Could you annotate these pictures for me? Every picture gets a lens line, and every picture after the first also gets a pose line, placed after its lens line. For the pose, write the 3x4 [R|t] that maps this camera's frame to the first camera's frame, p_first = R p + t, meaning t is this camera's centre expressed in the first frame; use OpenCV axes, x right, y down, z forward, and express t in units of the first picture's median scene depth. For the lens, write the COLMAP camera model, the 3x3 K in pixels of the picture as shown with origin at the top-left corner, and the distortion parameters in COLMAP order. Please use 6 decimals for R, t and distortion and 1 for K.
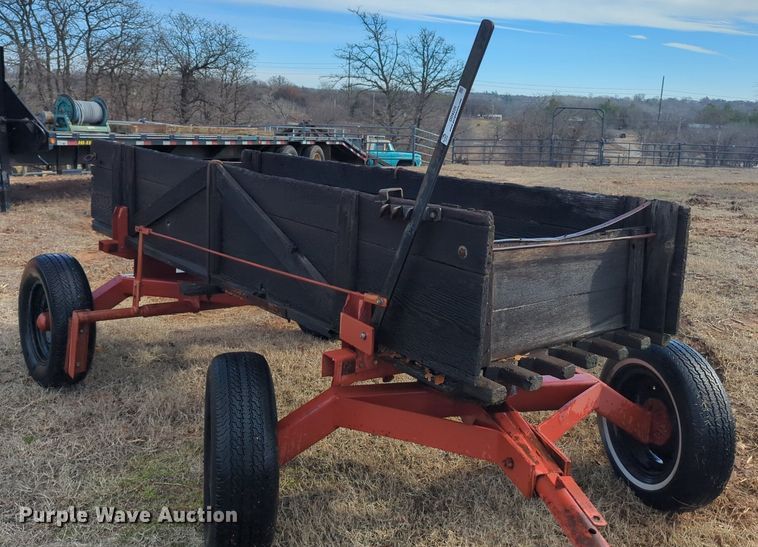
lens RADIAL K [[700.1, 0, 393.0], [0, 700.1, 229.5], [0, 0, 1]] dist [0.042893, 0.000000]
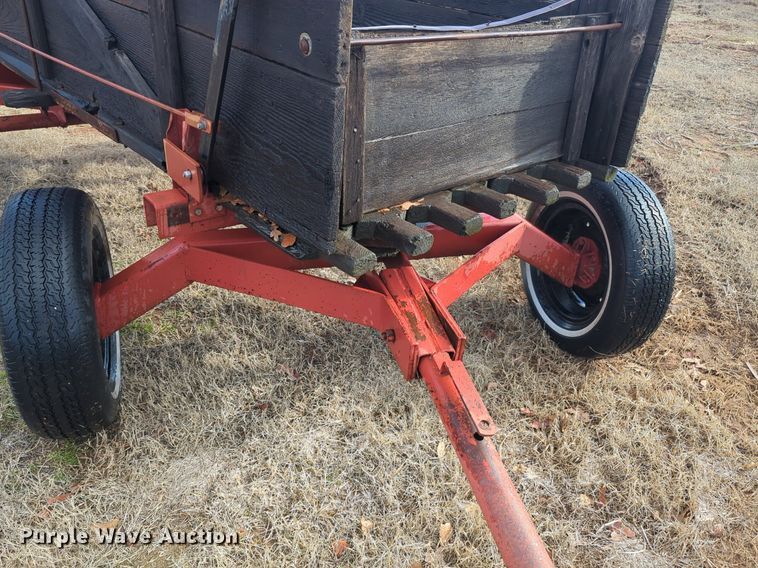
lens RADIAL K [[623.3, 0, 374.6], [0, 623.3, 289.1], [0, 0, 1]] dist [0.054691, -0.048131]
pose [[0.999818, 0.002819, 0.018893, 0.085828], [-0.009624, 0.928699, 0.370710, 0.015360], [-0.016500, -0.370824, 0.928557, 0.238065]]
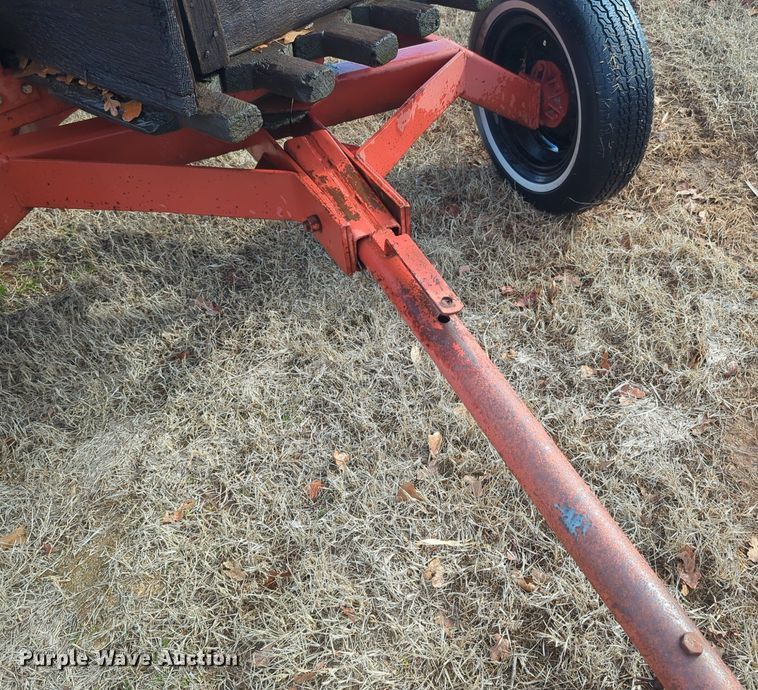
lens RADIAL K [[757.9, 0, 457.6], [0, 757.9, 354.7], [0, 0, 1]] dist [0.038531, 0.000000]
pose [[0.963480, -0.224003, 0.146728, 0.104076], [0.104612, 0.819260, 0.563799, 0.043664], [-0.246502, -0.527859, 0.812774, 0.242934]]
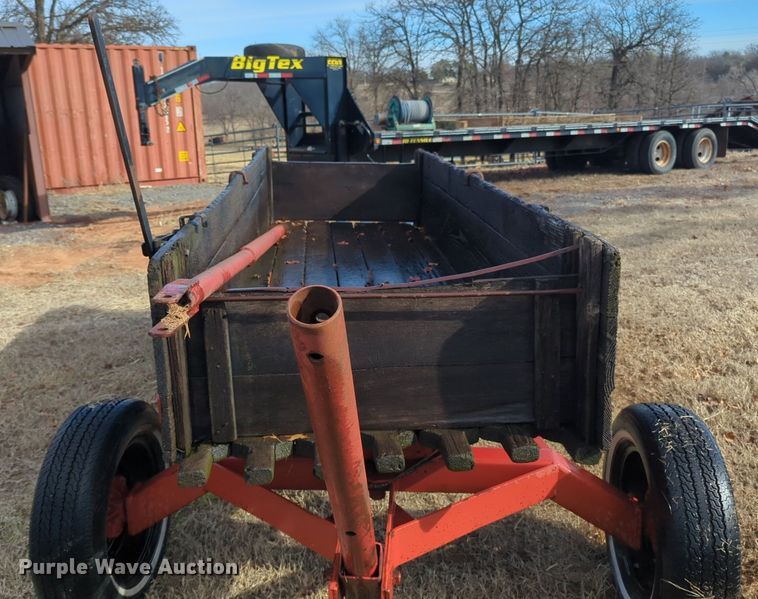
lens RADIAL K [[713.3, 0, 372.3], [0, 713.3, 273.4], [0, 0, 1]] dist [0.040379, 0.000000]
pose [[0.802854, 0.075578, -0.591366, 0.451305], [-0.030371, 0.995829, 0.086038, -0.043398], [0.595402, -0.051116, 0.801801, 0.277847]]
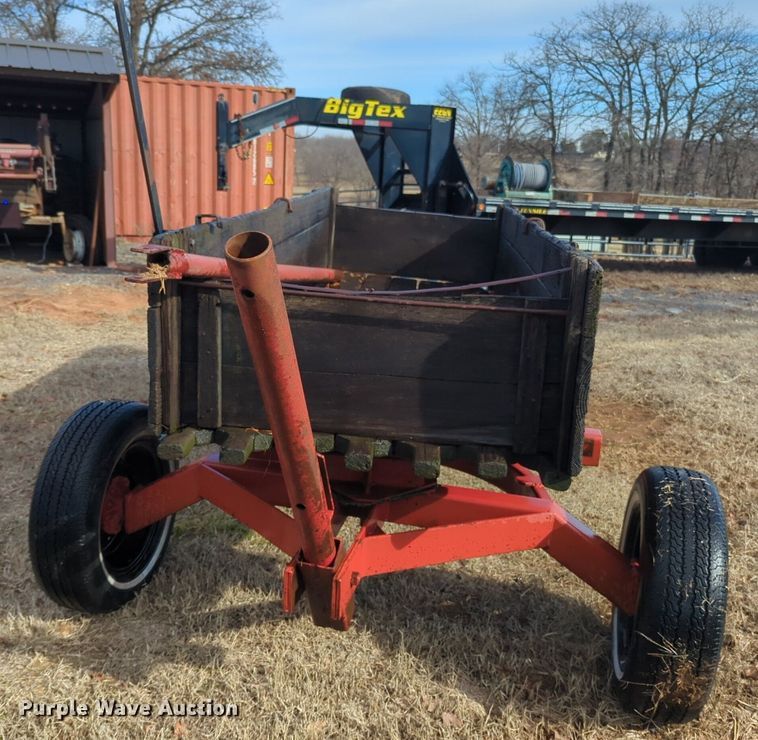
lens RADIAL K [[846.4, 0, 361.1], [0, 846.4, 382.7], [0, 0, 1]] dist [0.039303, 0.000000]
pose [[0.698285, 0.166264, -0.696243, 0.583685], [-0.127532, 0.985986, 0.107549, 0.008023], [0.704367, 0.013694, 0.709704, 0.252122]]
